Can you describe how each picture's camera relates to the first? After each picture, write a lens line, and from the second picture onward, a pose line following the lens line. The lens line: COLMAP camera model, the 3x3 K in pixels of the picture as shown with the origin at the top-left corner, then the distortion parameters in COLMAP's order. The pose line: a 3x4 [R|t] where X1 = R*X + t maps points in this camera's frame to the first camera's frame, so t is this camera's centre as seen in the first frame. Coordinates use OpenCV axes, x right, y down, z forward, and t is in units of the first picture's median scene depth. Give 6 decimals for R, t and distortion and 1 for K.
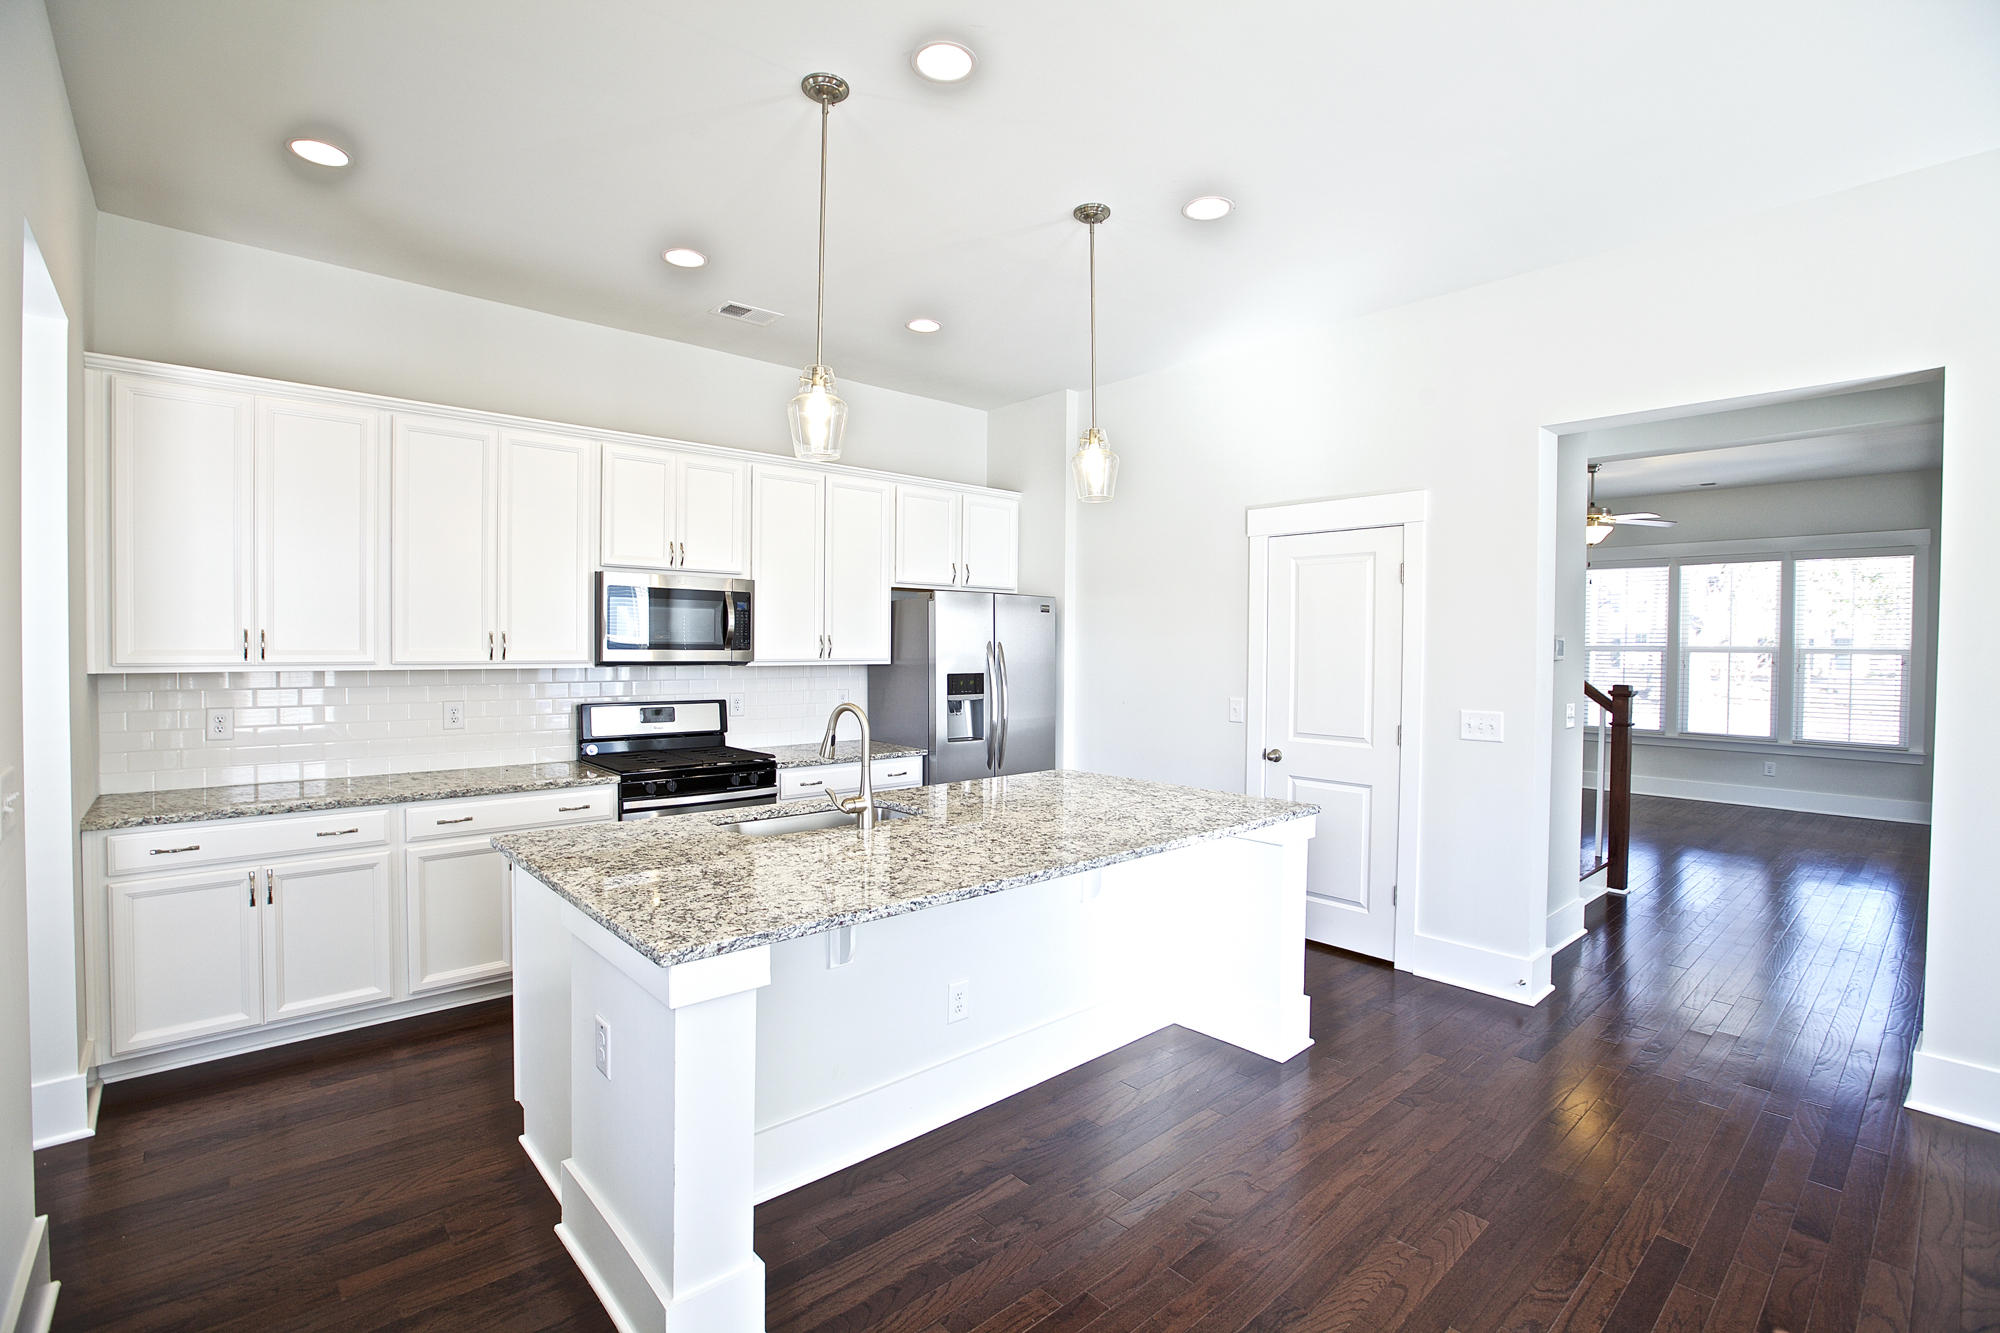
lens RADIAL K [[918.2, 0, 1001.6], [0, 918.2, 649.0], [0, 0, 1]] dist [-0.039568, 0.011796]
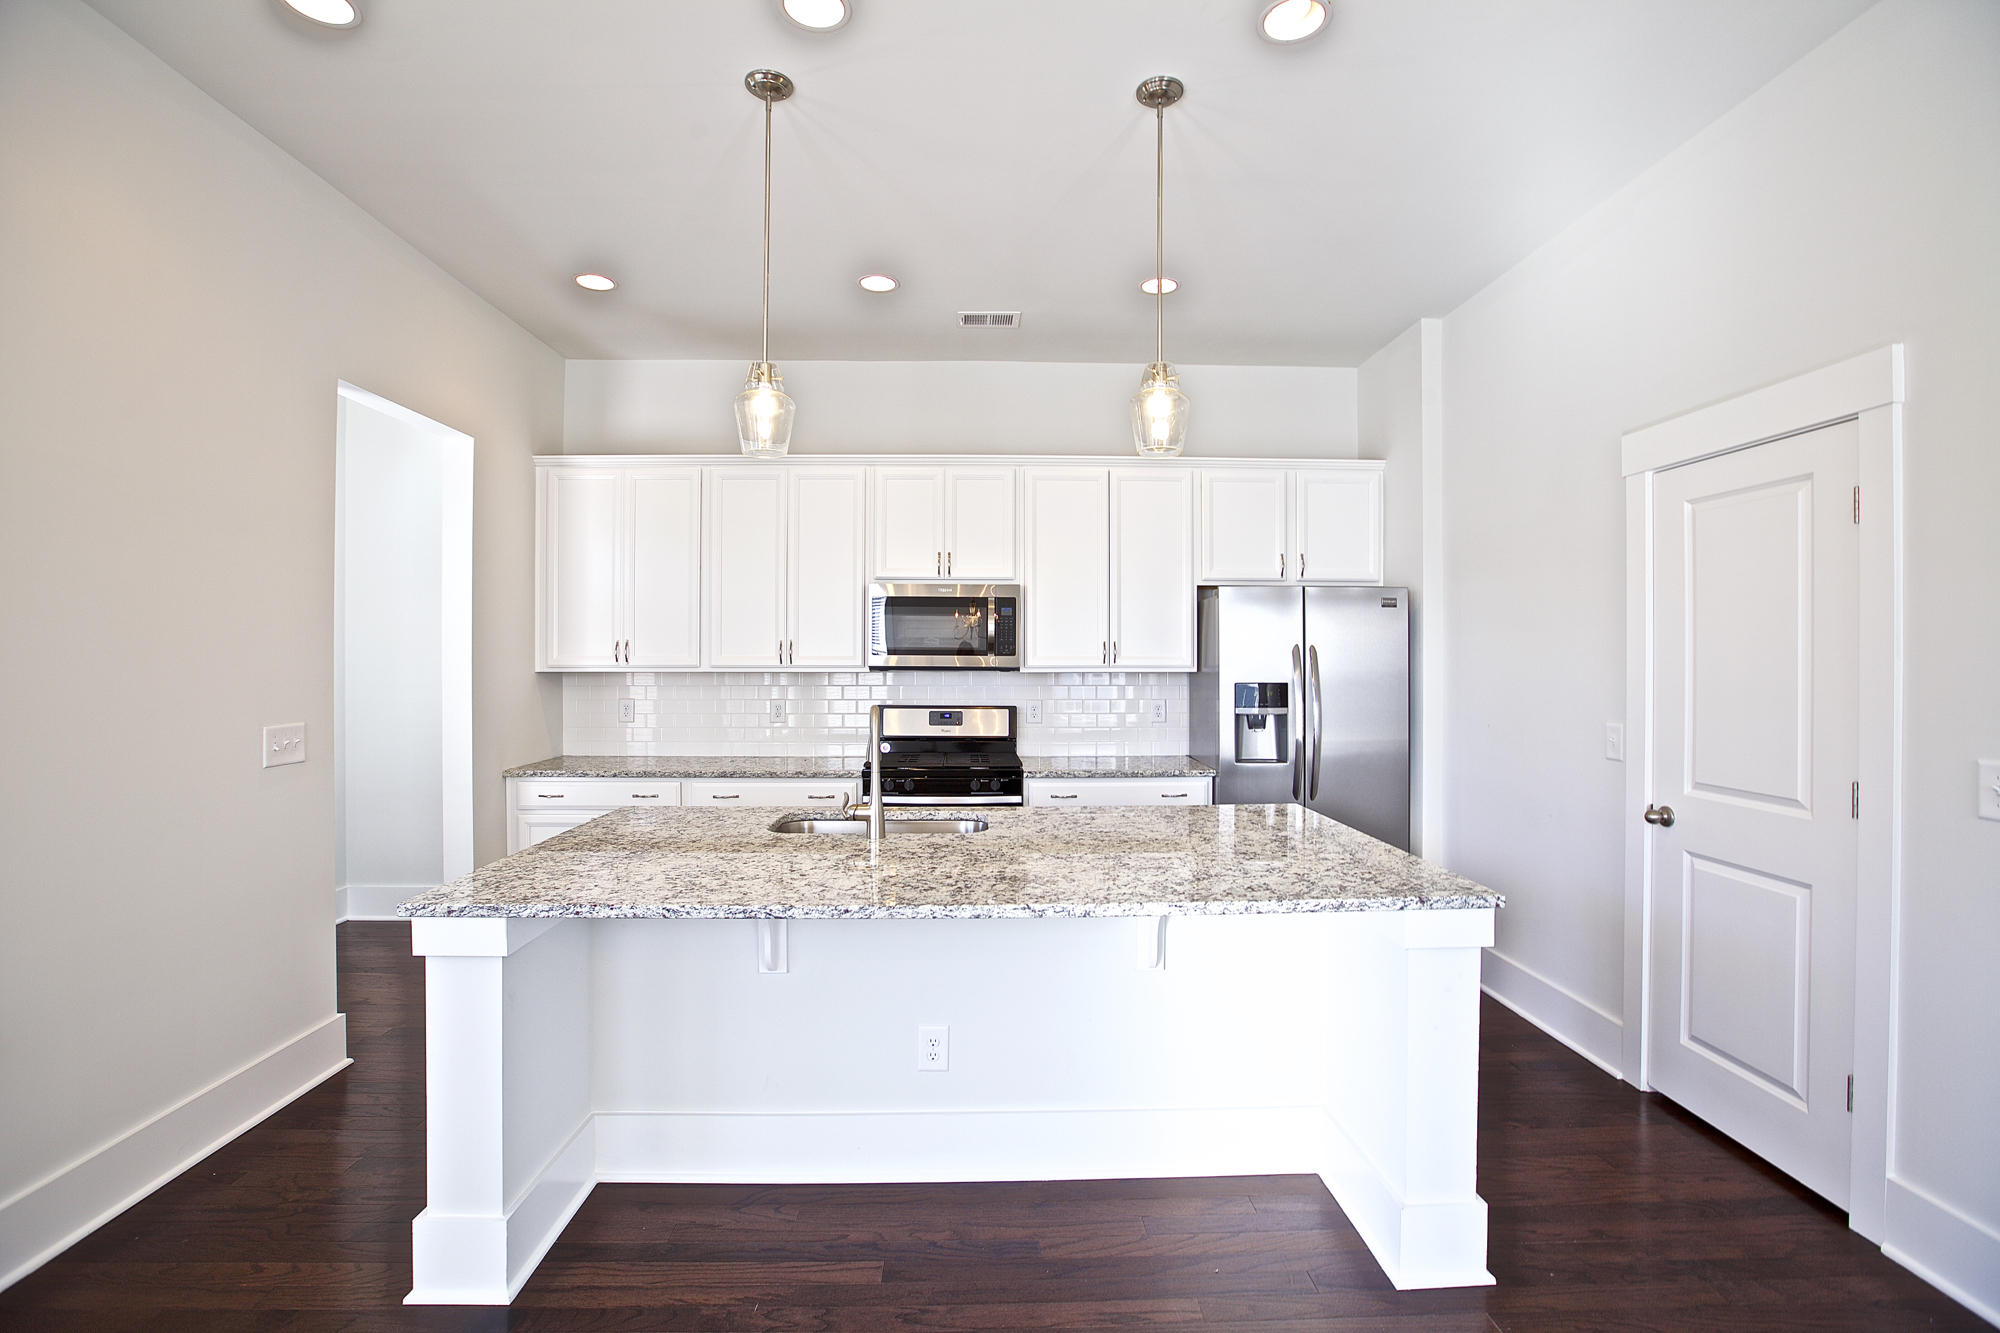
lens RADIAL K [[918.2, 0, 1005.4], [0, 918.2, 653.3], [0, 0, 1]] dist [-0.039568, 0.011796]
pose [[0.764148, -0.010017, -0.644963, 0.380812], [0.000177, 0.999883, -0.015320, 0.014365], [0.645041, 0.011593, 0.764060, 0.249441]]
